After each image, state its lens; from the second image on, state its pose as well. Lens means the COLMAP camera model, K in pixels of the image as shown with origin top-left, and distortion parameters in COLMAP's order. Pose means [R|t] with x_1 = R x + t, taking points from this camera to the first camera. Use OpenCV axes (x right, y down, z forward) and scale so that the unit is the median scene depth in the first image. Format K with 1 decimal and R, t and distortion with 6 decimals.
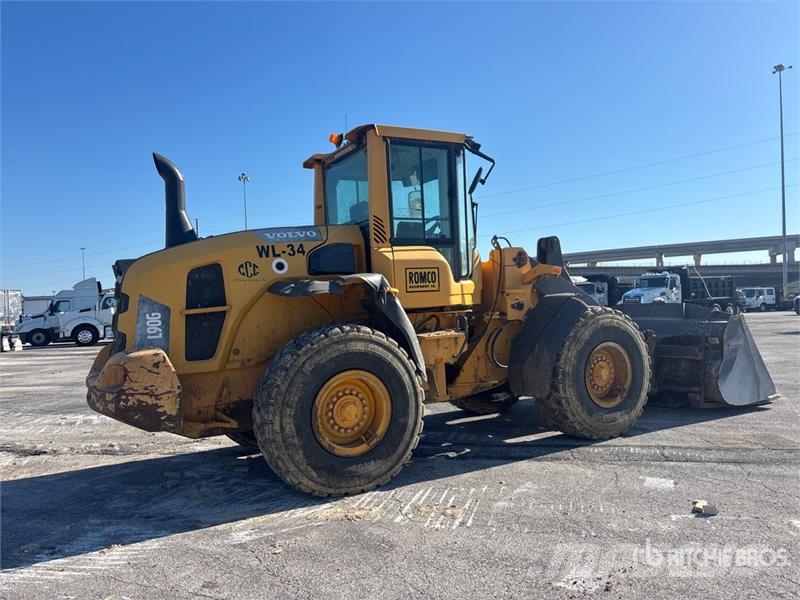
lens RADIAL K [[624.6, 0, 400.0], [0, 624.6, 300.0], [0, 0, 1]] dist [0.052463, -0.052056]
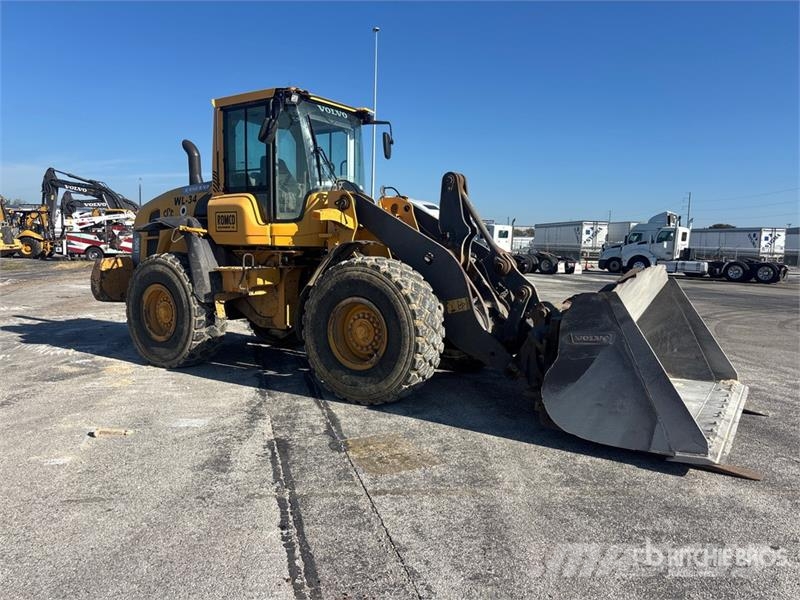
lens RADIAL K [[624.6, 0, 400.0], [0, 624.6, 300.0], [0, 0, 1]] dist [0.052463, -0.052056]
pose [[0.431145, 0.130578, -0.892784, 1.316757], [-0.033646, 0.991111, 0.128711, -0.051257], [0.901655, -0.025454, 0.431707, 0.779419]]
